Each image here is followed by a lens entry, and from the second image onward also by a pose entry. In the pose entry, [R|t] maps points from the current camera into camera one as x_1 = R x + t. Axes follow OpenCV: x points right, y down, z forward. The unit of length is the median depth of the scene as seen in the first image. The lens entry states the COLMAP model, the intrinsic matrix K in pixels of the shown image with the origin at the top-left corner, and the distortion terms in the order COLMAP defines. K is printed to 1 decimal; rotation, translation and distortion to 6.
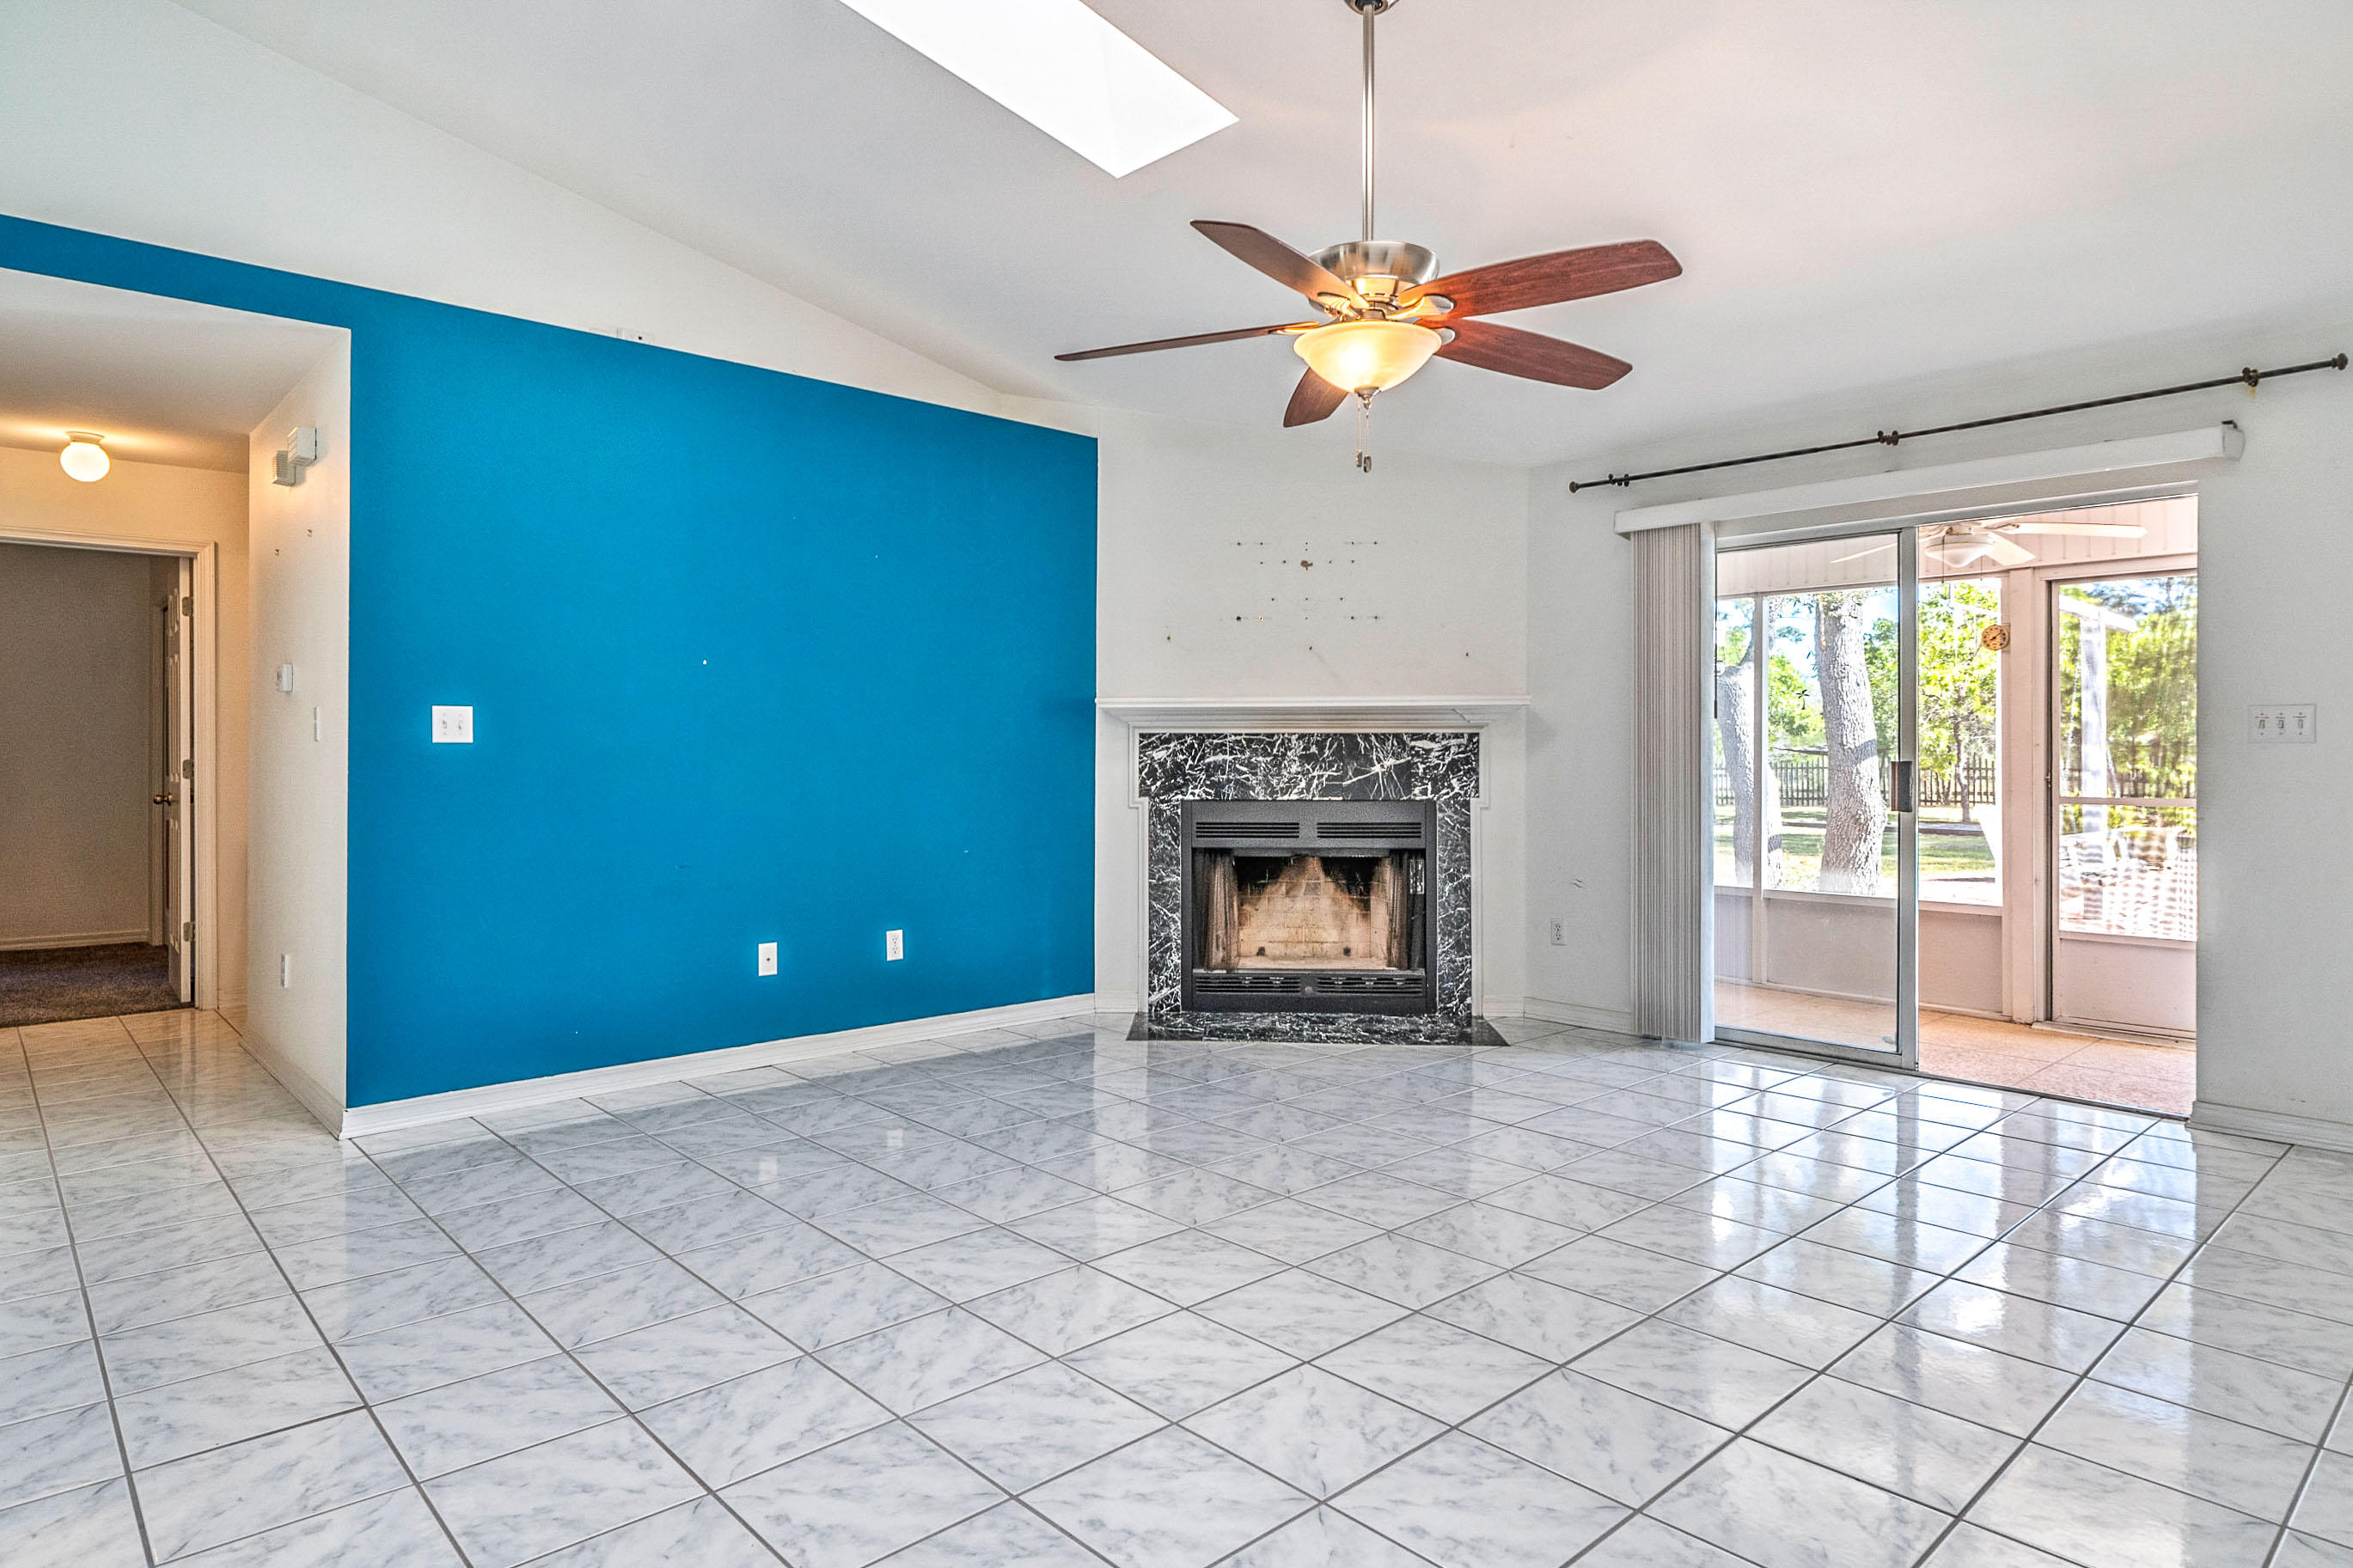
lens RADIAL K [[1348.1, 0, 1170.1], [0, 1348.1, 753.8], [0, 0, 1]] dist [-0.002847, -0.000496]
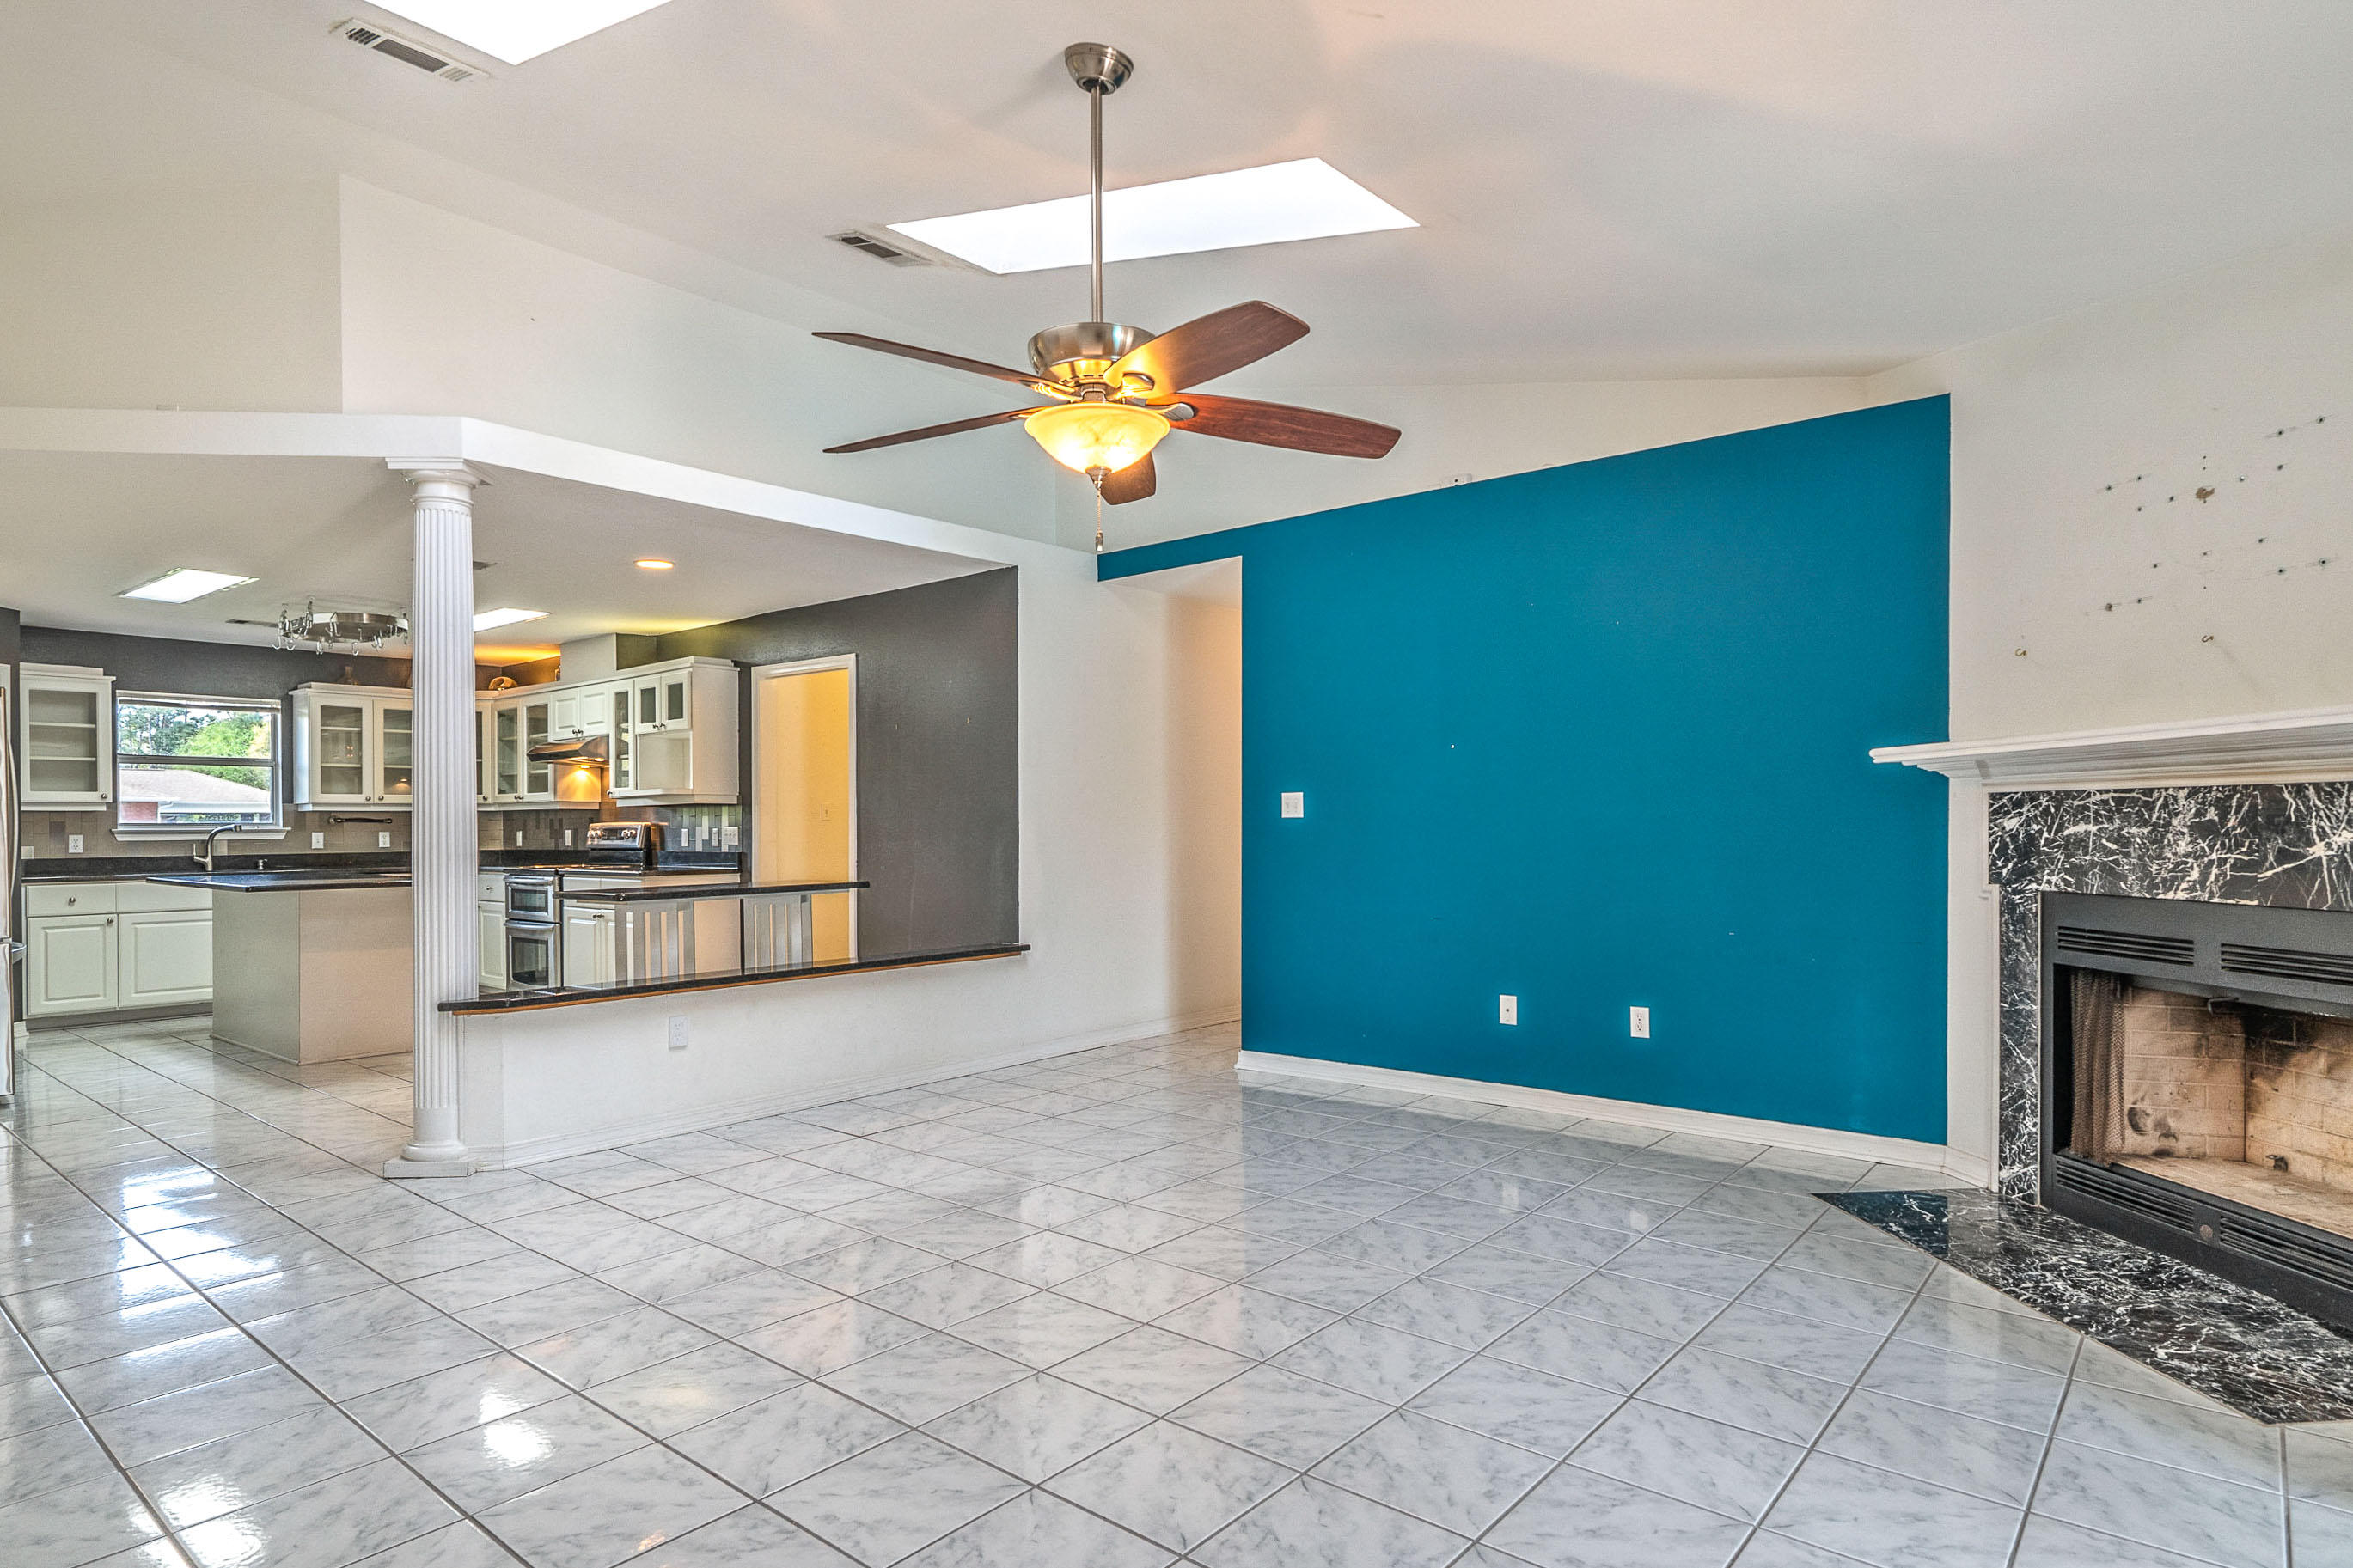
lens RADIAL K [[1278.0, 0, 1174.4], [0, 1278.0, 822.9], [0, 0, 1]] dist [-0.000687, -0.000931]
pose [[0.134554, -0.000274, -0.990906, 0.584833], [0.004986, 0.999987, 0.000400, -0.001981], [0.990894, -0.004995, 0.134554, 0.491119]]
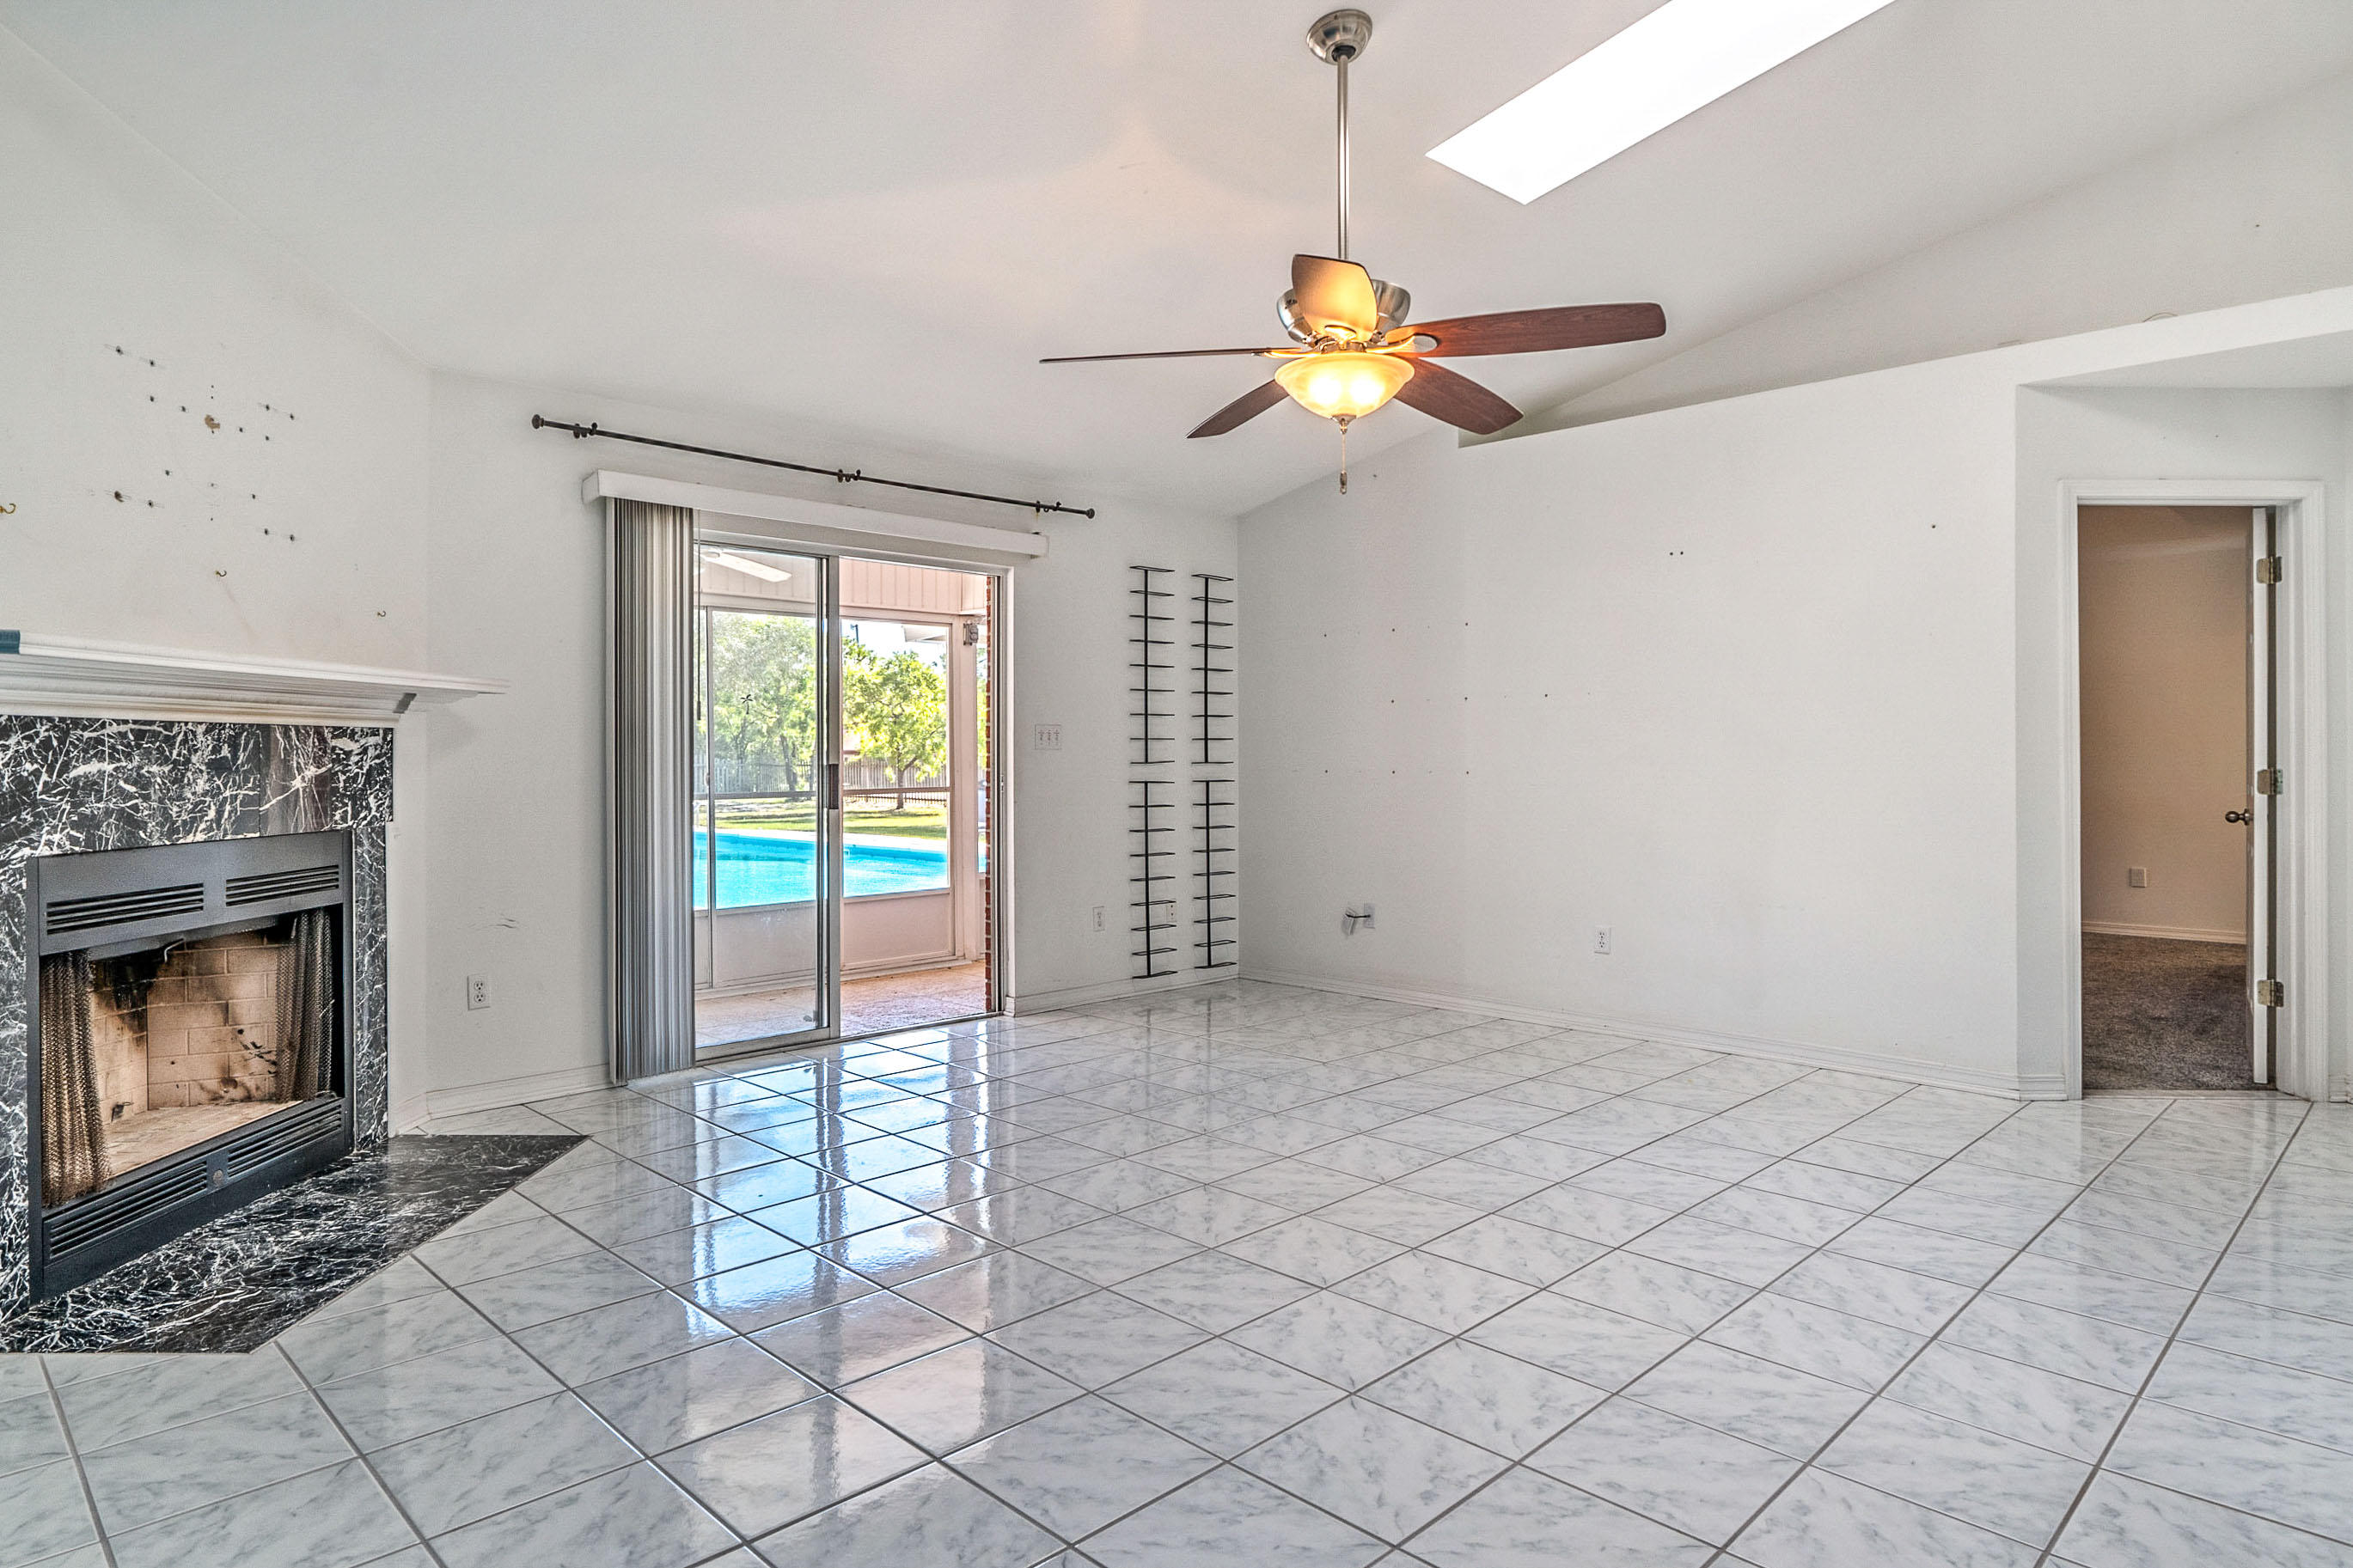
lens RADIAL K [[1348.1, 0, 1170.1], [0, 1348.1, 753.8], [0, 0, 1]] dist [-0.002847, -0.000496]
pose [[-0.044462, 0.001087, 0.999011, -0.479185], [0.001053, 0.999999, -0.001041, -0.001175], [-0.999011, 0.001006, -0.044463, 0.627353]]
